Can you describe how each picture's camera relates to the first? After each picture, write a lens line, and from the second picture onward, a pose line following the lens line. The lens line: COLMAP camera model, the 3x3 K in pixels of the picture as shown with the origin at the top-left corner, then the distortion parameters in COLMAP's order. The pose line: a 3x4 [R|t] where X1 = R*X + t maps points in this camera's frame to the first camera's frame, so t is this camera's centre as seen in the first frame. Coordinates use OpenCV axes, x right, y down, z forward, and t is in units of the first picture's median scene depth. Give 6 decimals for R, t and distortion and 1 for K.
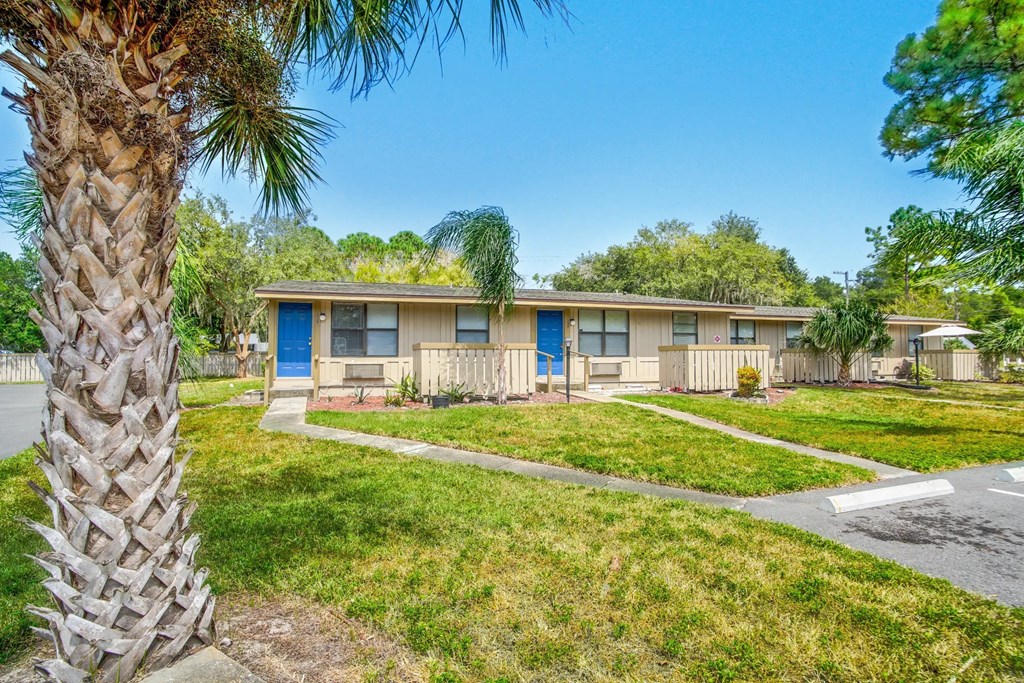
lens RADIAL K [[544.2, 0, 512.0], [0, 544.2, 341.5], [0, 0, 1]] dist [-0.000490, 0.000262]
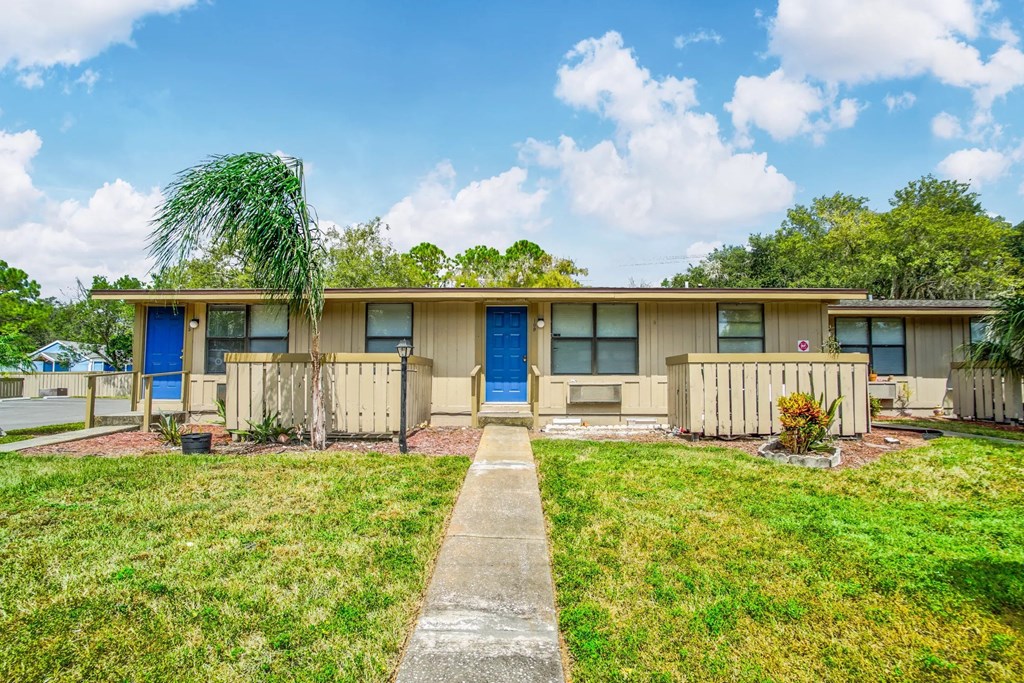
lens RADIAL K [[556.9, 0, 513.1], [0, 556.9, 363.4], [0, 0, 1]] dist [0.000168, 0.000668]
pose [[0.951372, -0.005802, -0.307989, 0.280287], [0.006896, 0.999973, 0.002462, 0.011847], [0.307966, -0.004466, 0.951387, 0.335880]]
